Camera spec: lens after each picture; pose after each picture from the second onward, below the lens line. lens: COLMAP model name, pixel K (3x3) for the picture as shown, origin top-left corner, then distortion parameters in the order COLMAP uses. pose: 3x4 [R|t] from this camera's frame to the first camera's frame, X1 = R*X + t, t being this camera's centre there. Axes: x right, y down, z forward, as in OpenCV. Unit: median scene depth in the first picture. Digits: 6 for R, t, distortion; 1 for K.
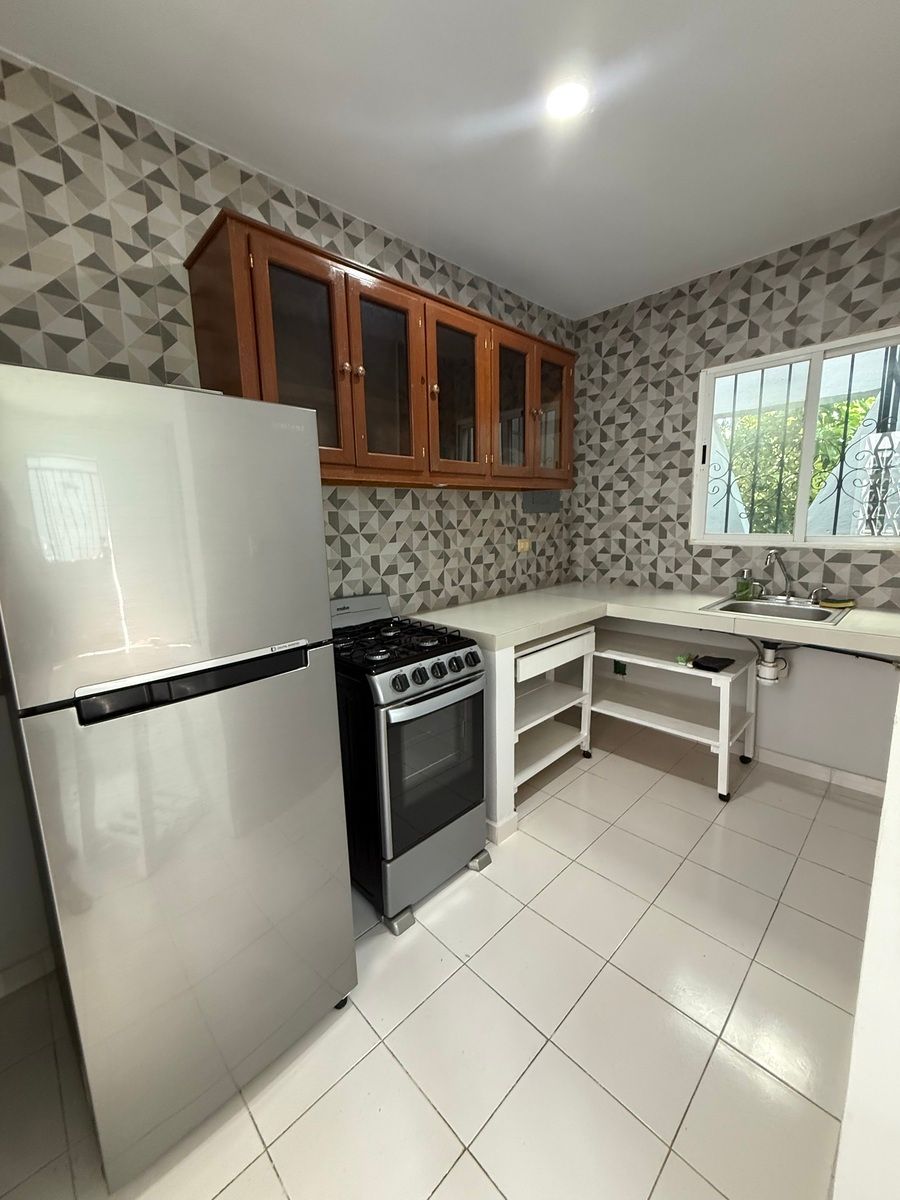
lens RADIAL K [[477.6, 0, 449.5], [0, 477.6, 595.2], [0, 0, 1]] dist [0.000203, -0.000424]
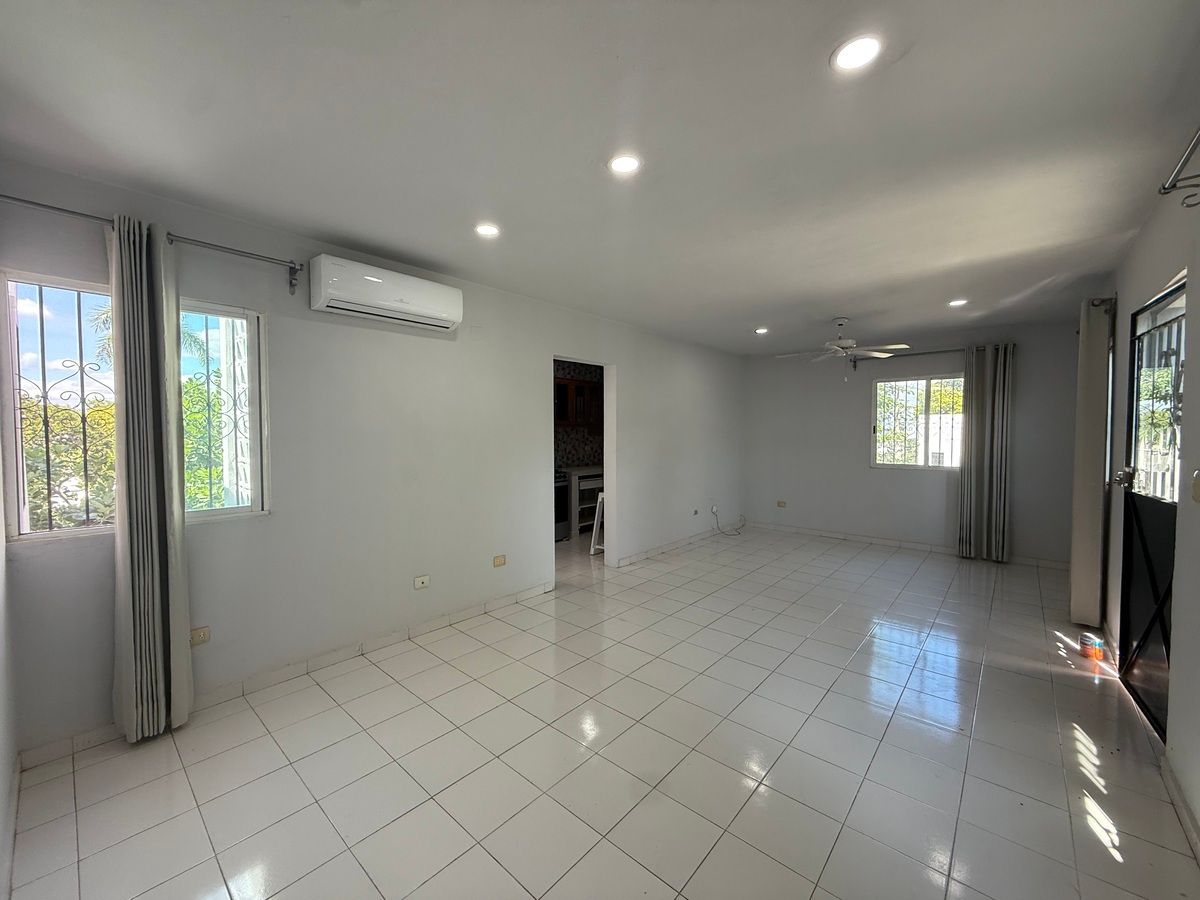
lens RADIAL K [[477.6, 0, 595.9], [0, 477.6, 449.4], [0, 0, 1]] dist [0.000203, -0.000424]
pose [[0.997174, 0.017572, 0.073045, 0.010920], [-0.007762, 0.991156, -0.132474, 0.262959], [-0.074727, 0.131533, 0.988491, -1.670688]]
